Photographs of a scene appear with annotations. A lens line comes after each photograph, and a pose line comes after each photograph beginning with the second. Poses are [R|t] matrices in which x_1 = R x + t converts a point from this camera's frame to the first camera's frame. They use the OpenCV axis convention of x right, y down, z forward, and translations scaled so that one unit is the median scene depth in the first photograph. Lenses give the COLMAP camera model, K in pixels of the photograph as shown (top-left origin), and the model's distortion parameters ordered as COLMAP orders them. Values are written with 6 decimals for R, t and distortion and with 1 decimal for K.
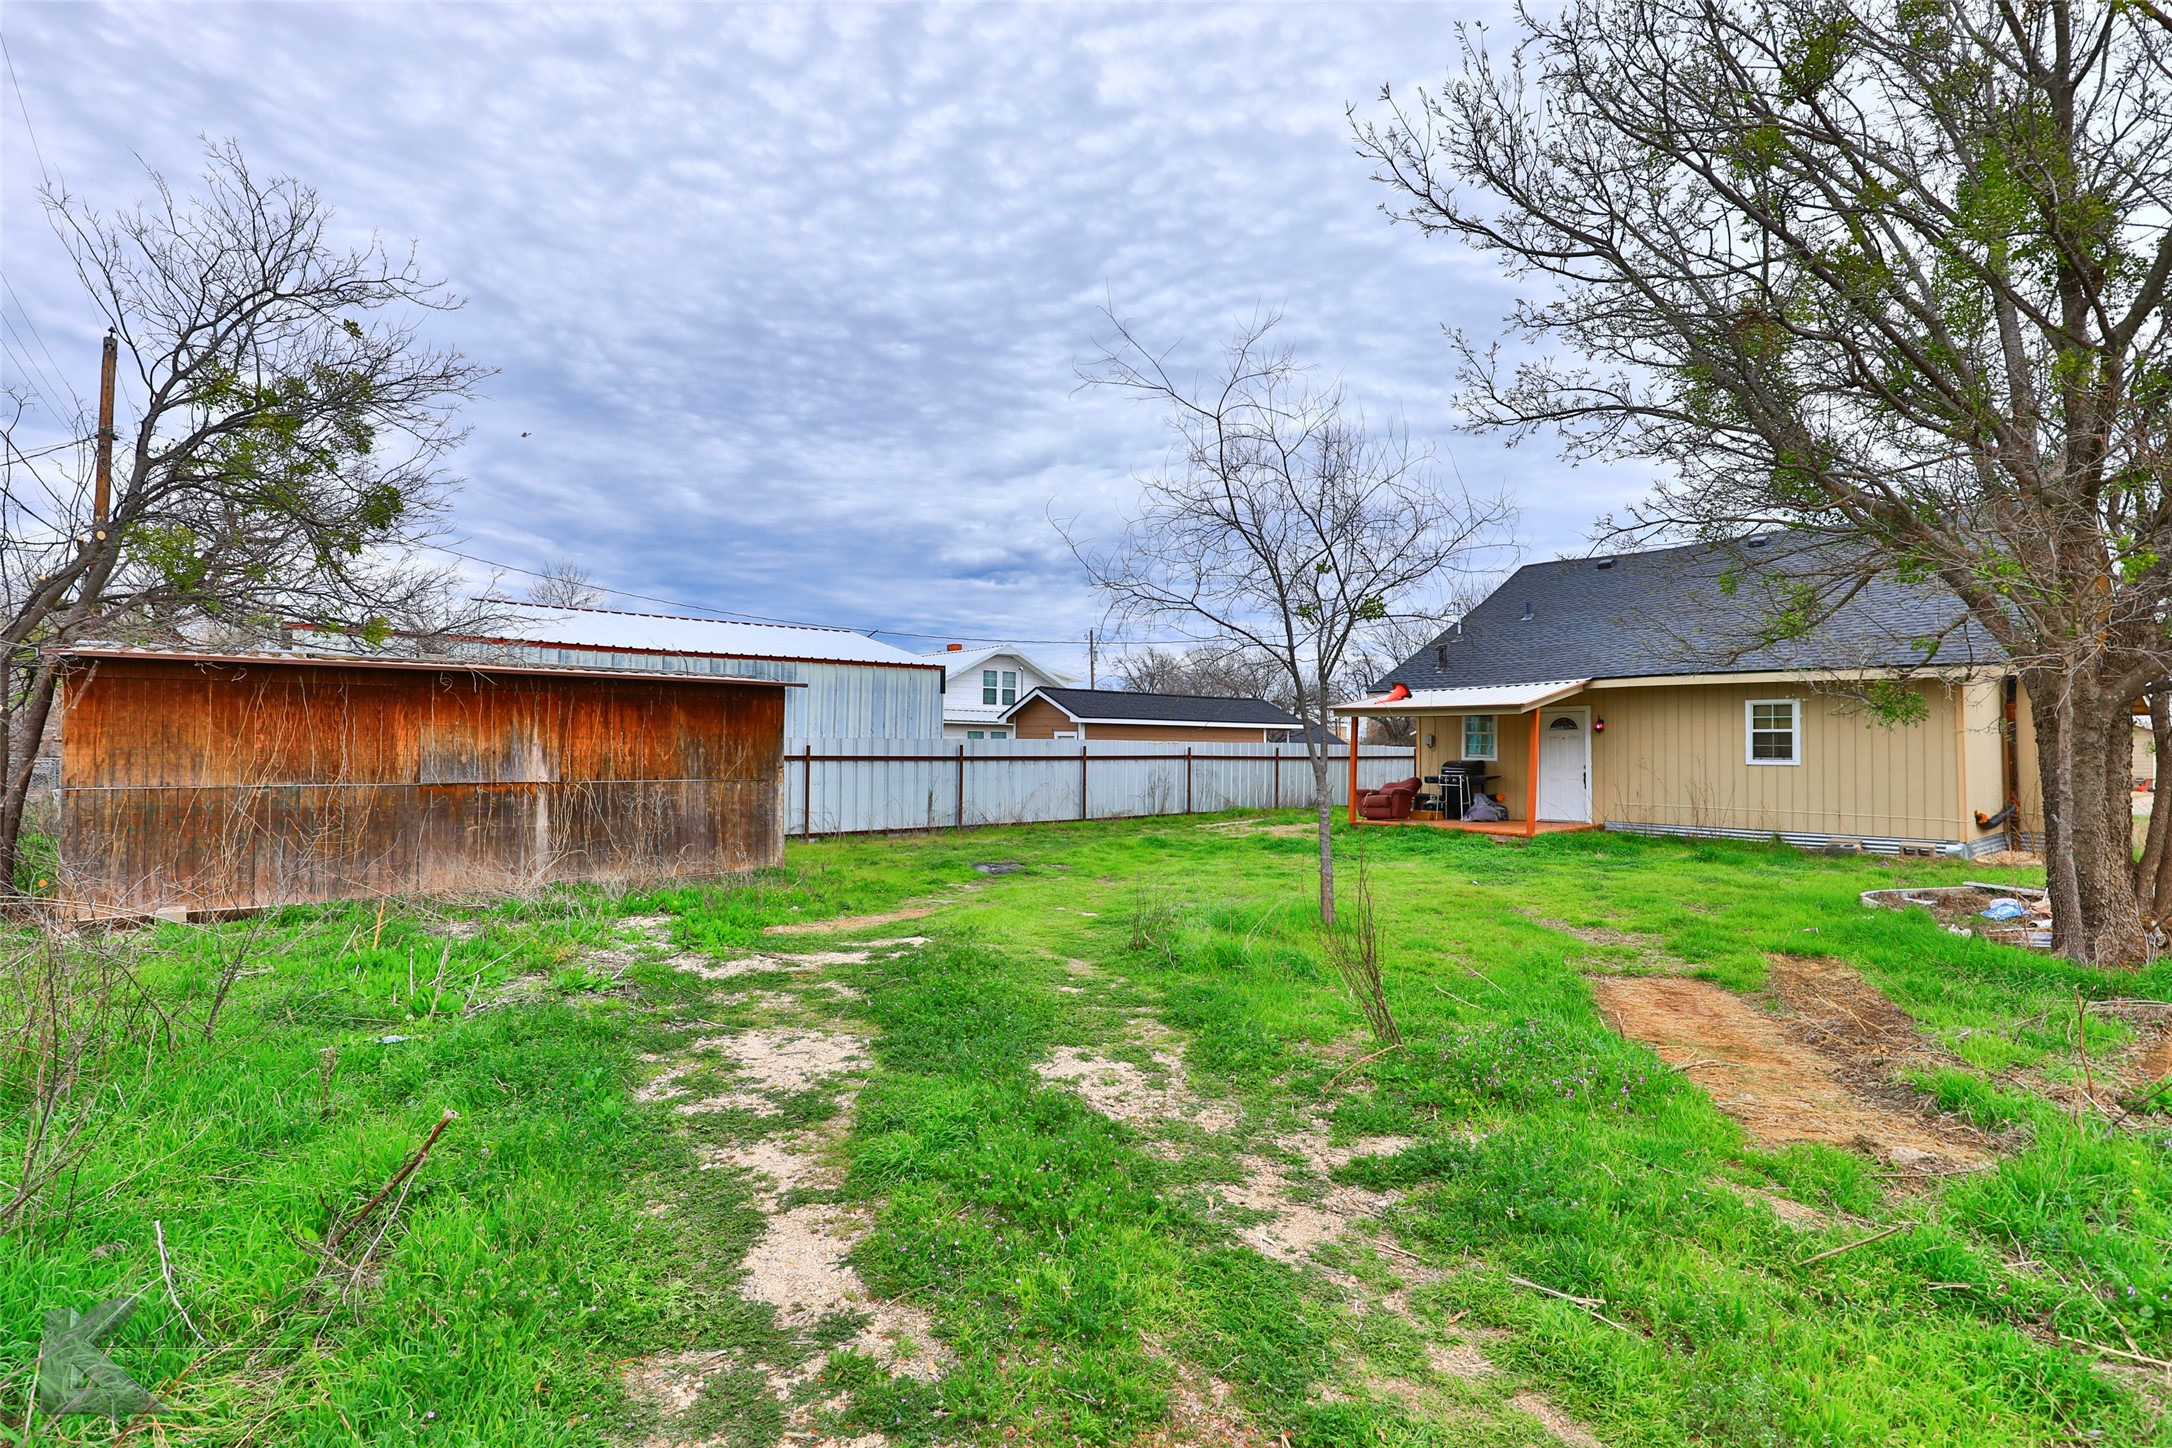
lens RADIAL K [[1053.5, 0, 1069.9], [0, 1053.5, 779.5], [0, 0, 1]] dist [0.014628, 0.000133]
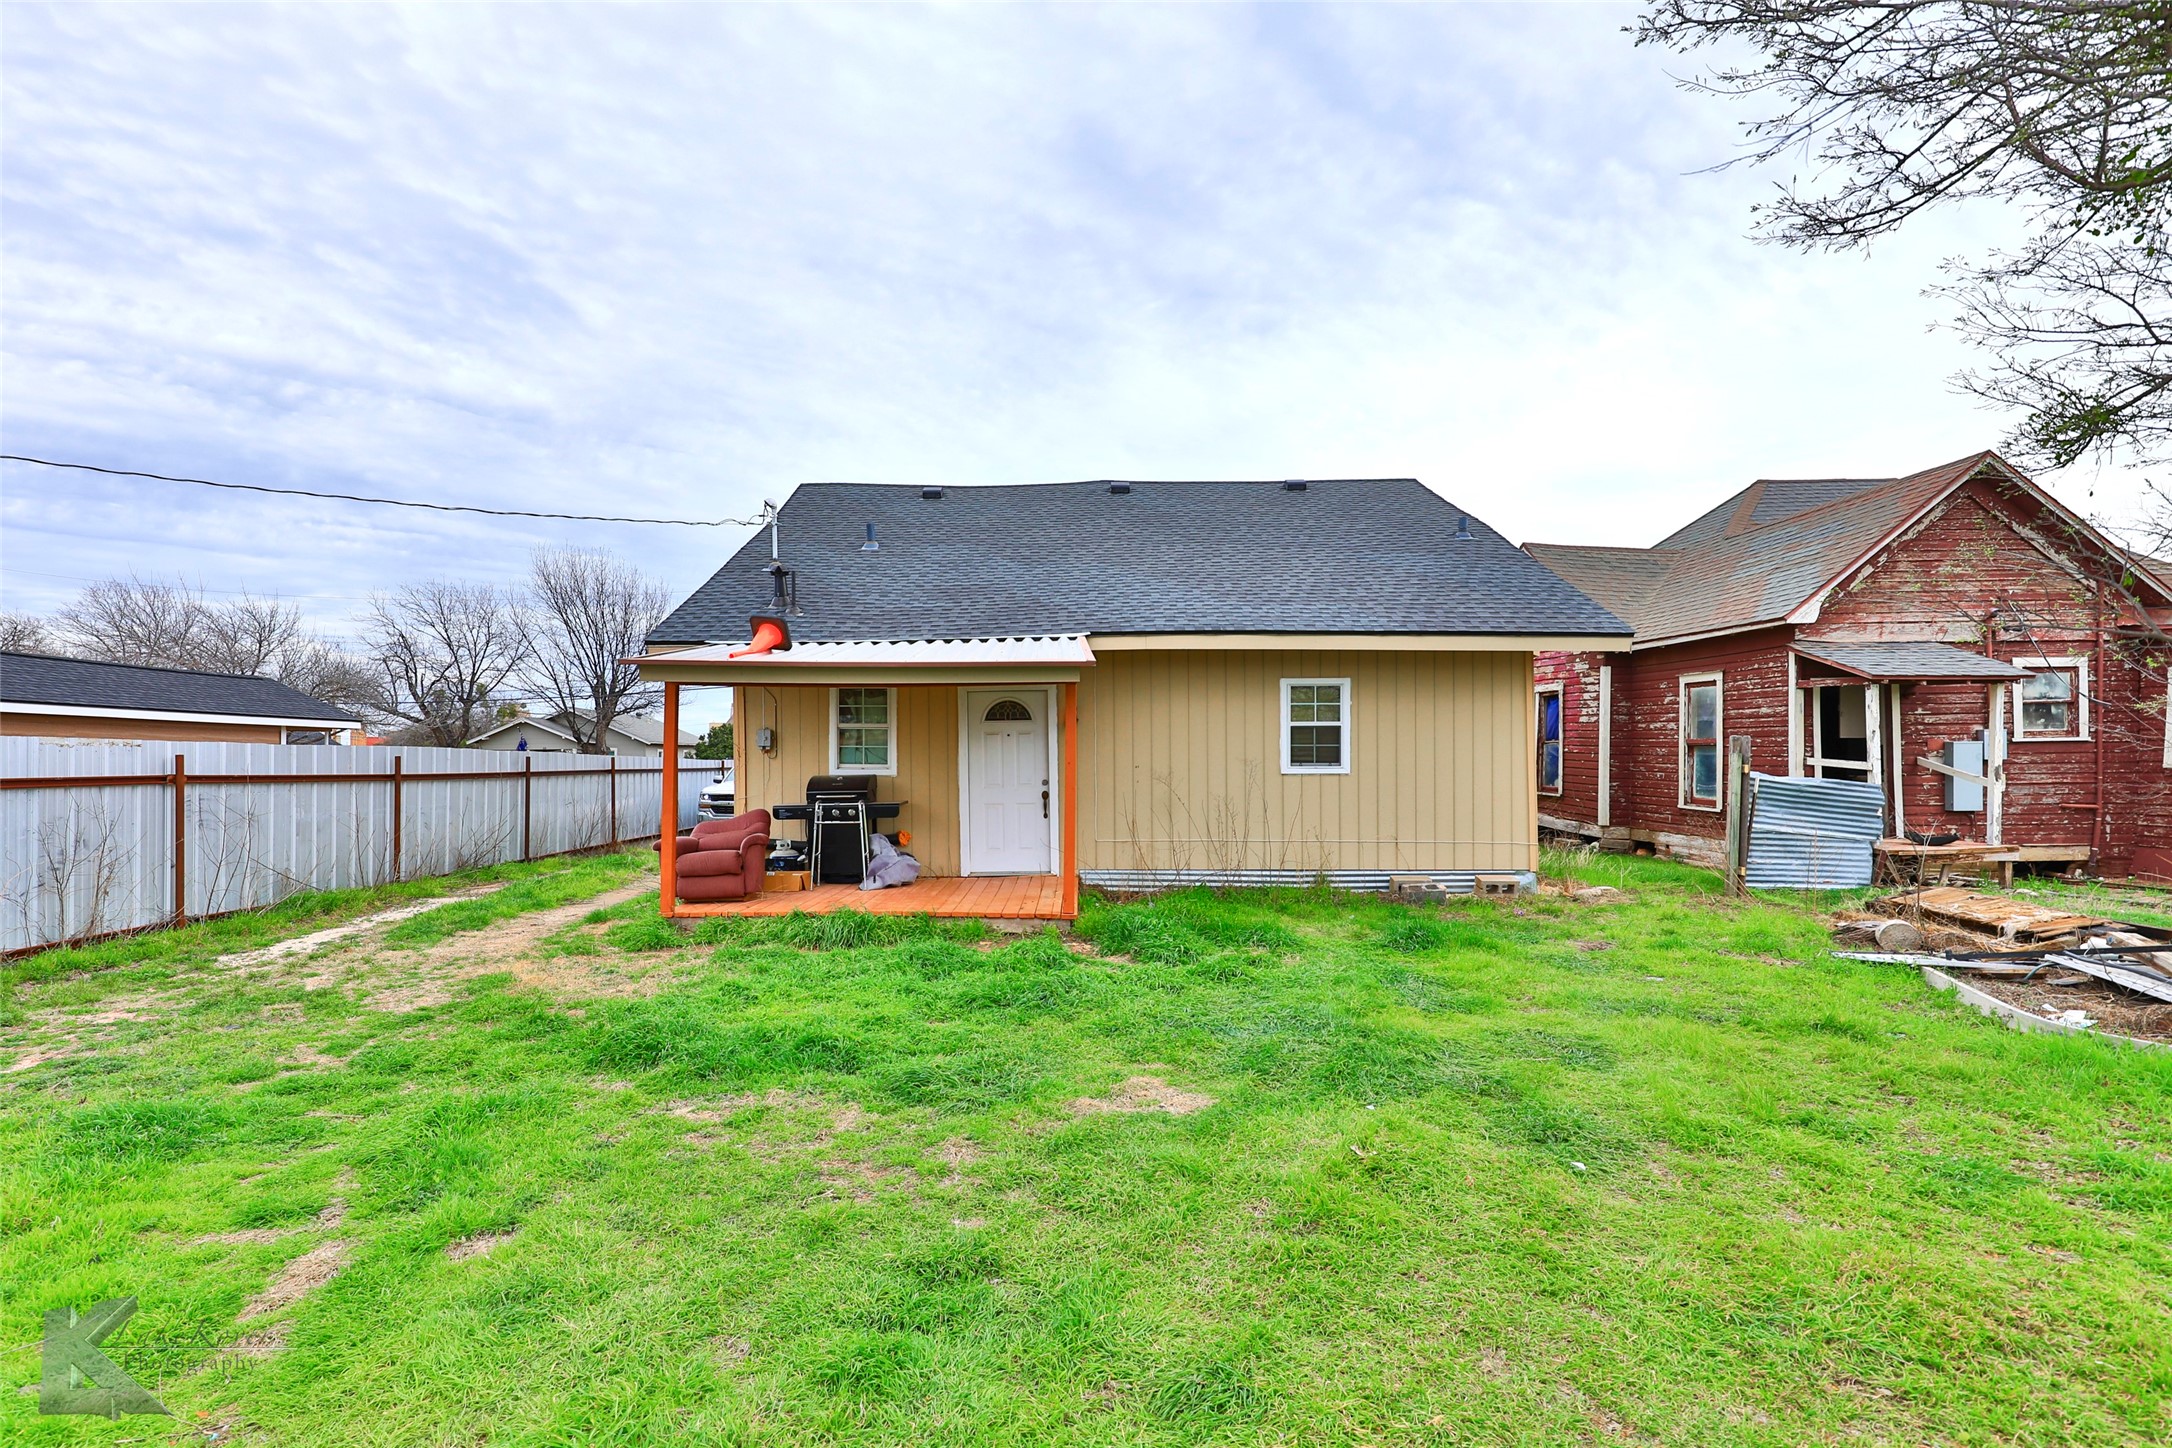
lens RADIAL K [[1053.5, 0, 1069.9], [0, 1053.5, 779.5], [0, 0, 1]] dist [0.014628, 0.000133]
pose [[0.629239, -0.017079, 0.777024, 0.015962], [0.033266, 0.999434, -0.004971, -0.009151], [-0.776500, 0.028976, 0.629451, 0.546794]]
